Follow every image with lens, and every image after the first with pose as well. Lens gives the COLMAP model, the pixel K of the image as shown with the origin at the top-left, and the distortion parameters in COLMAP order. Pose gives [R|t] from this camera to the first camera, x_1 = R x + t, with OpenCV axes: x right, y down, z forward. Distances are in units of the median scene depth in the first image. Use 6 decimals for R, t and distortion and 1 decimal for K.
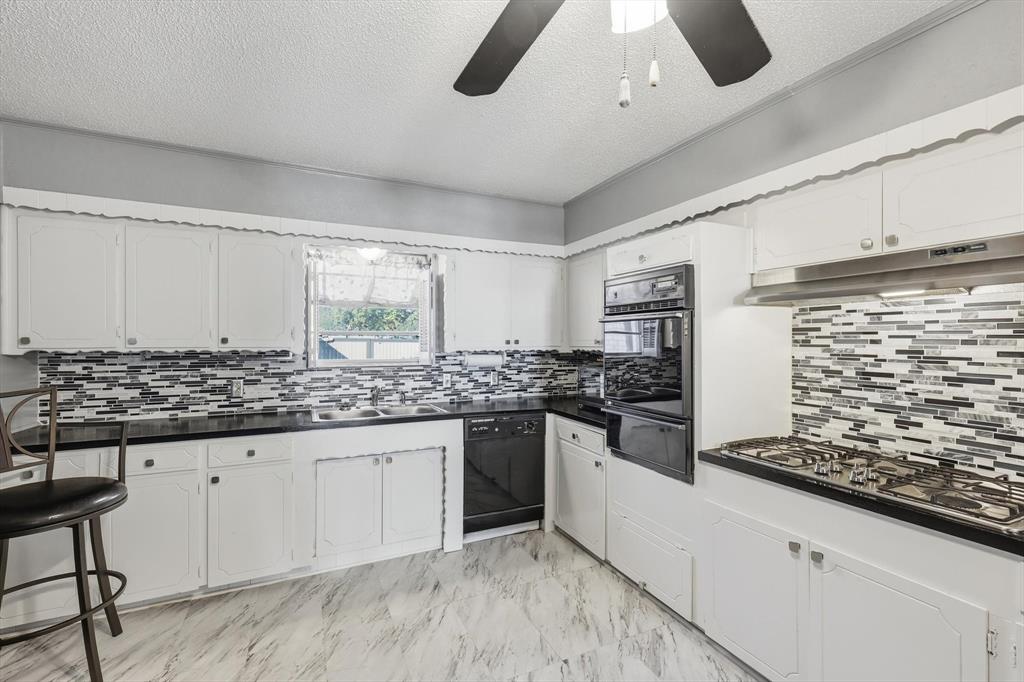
lens RADIAL K [[447.1, 0, 513.3], [0, 447.1, 344.4], [0, 0, 1]] dist [-0.000017, -0.000355]
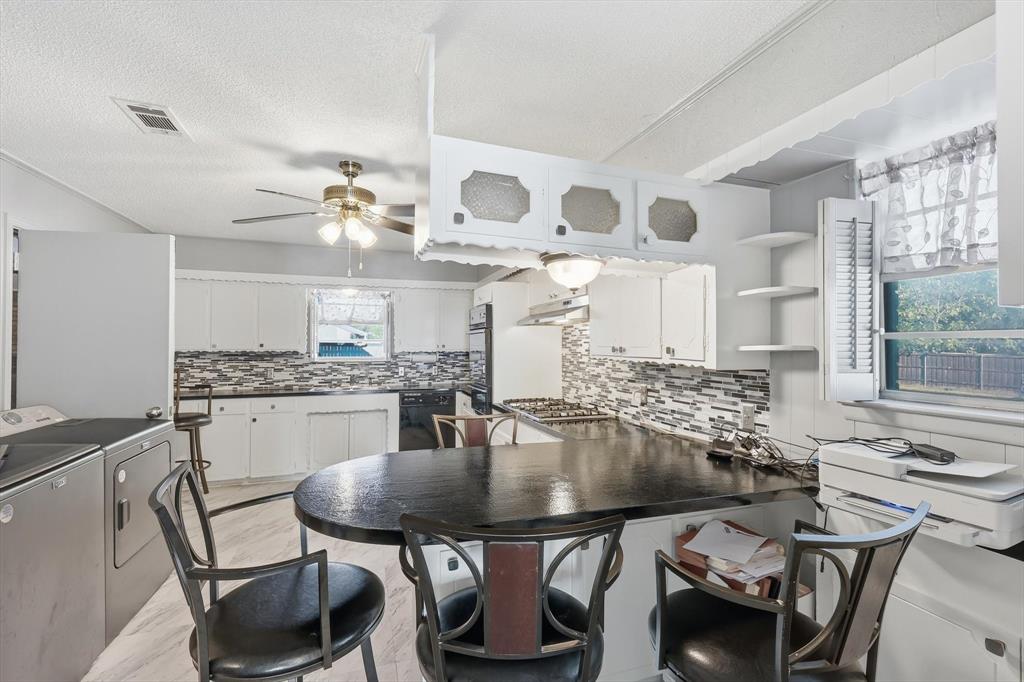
lens RADIAL K [[451.9, 0, 512.0], [0, 451.9, 341.0], [0, 0, 1]] dist [0.000544, 0.000077]
pose [[0.993791, -0.002954, -0.111224, 0.496349], [0.000787, 0.999809, -0.019524, 0.009125], [0.111260, 0.019315, 0.993604, -0.617251]]
